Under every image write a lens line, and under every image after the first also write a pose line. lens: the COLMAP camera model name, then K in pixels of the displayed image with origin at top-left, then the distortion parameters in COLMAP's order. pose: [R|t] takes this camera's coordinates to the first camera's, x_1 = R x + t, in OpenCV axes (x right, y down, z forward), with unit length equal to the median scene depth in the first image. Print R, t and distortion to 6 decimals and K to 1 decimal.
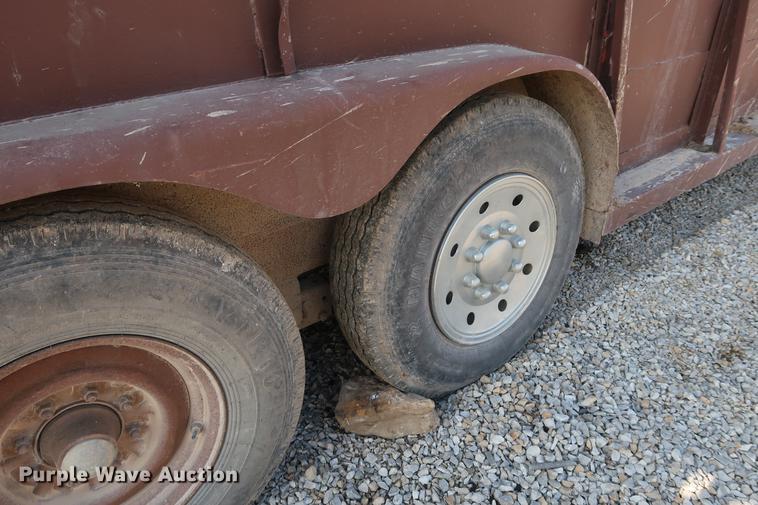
lens RADIAL K [[518.7, 0, 379.0], [0, 518.7, 252.5], [0, 0, 1]] dist [-0.030440, 0.009197]
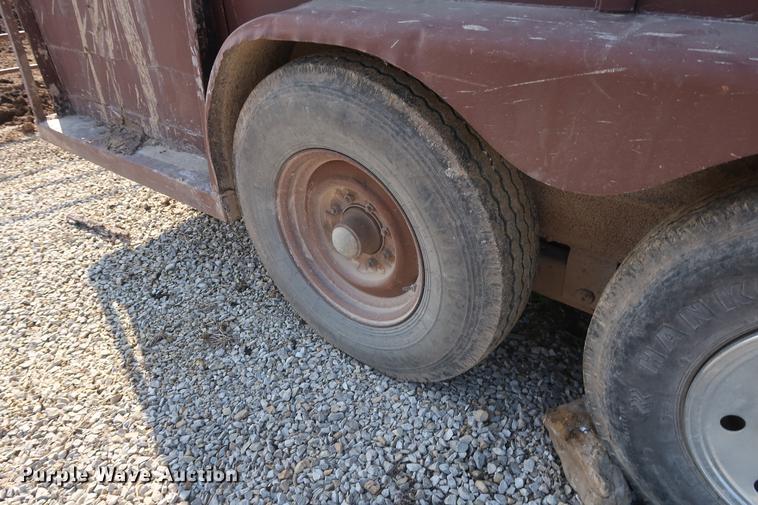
lens RADIAL K [[518.7, 0, 379.0], [0, 518.7, 252.5], [0, 0, 1]] dist [-0.030440, 0.009197]
pose [[0.247851, 0.565953, -0.786300, 0.482723], [-0.442876, 0.788043, 0.427608, -0.186318], [0.861644, 0.242251, 0.445965, 0.334601]]
